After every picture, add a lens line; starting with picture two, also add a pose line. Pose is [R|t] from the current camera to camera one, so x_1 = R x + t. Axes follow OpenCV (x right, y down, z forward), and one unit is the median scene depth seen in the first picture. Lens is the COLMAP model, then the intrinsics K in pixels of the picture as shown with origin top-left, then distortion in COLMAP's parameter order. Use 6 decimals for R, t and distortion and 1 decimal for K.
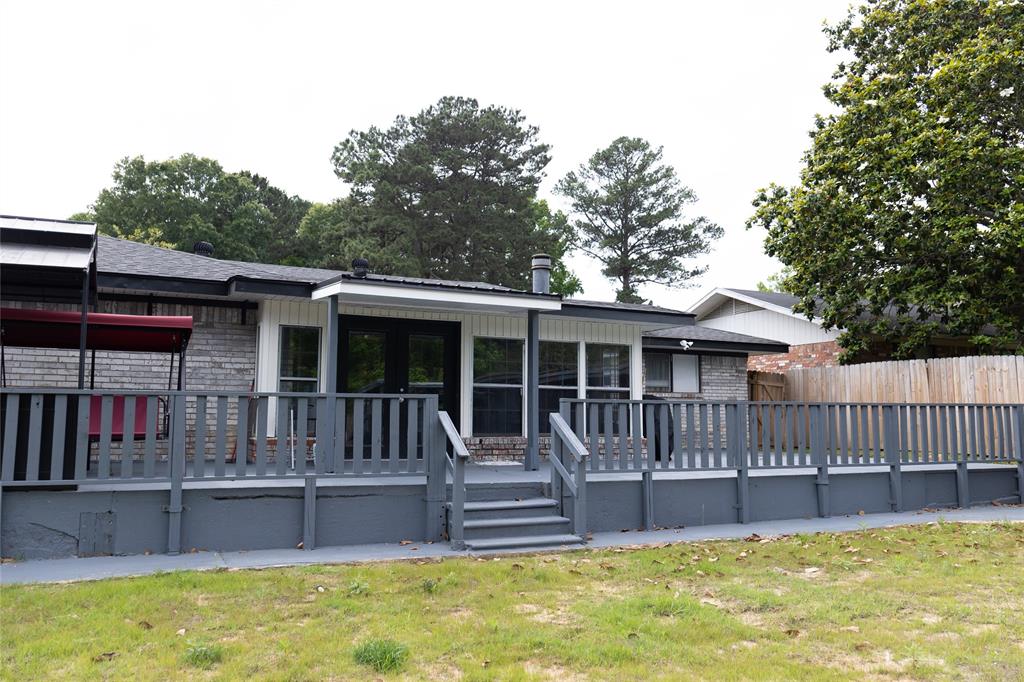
lens RADIAL K [[817.8, 0, 522.6], [0, 817.8, 333.9], [0, 0, 1]] dist [-0.016229, 0.017431]
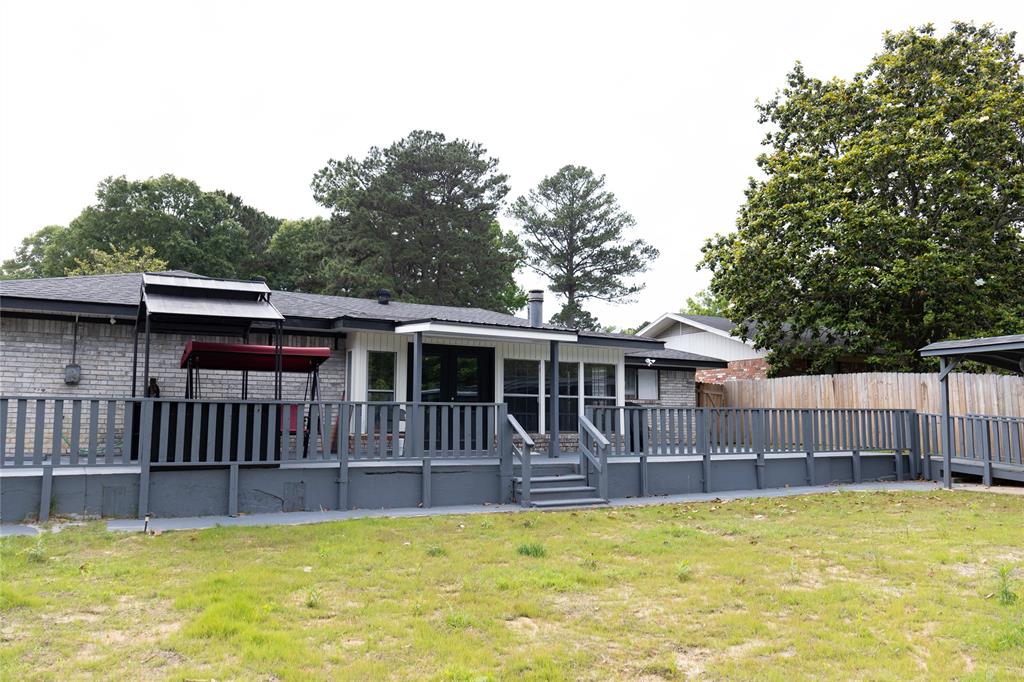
lens RADIAL K [[817.8, 0, 502.7], [0, 817.8, 344.7], [0, 0, 1]] dist [-0.016229, 0.017431]
pose [[0.997333, 0.005528, 0.072769, -0.121098], [-0.006218, 0.999938, 0.009257, -0.024312], [-0.072714, -0.009685, 0.997306, -0.251234]]
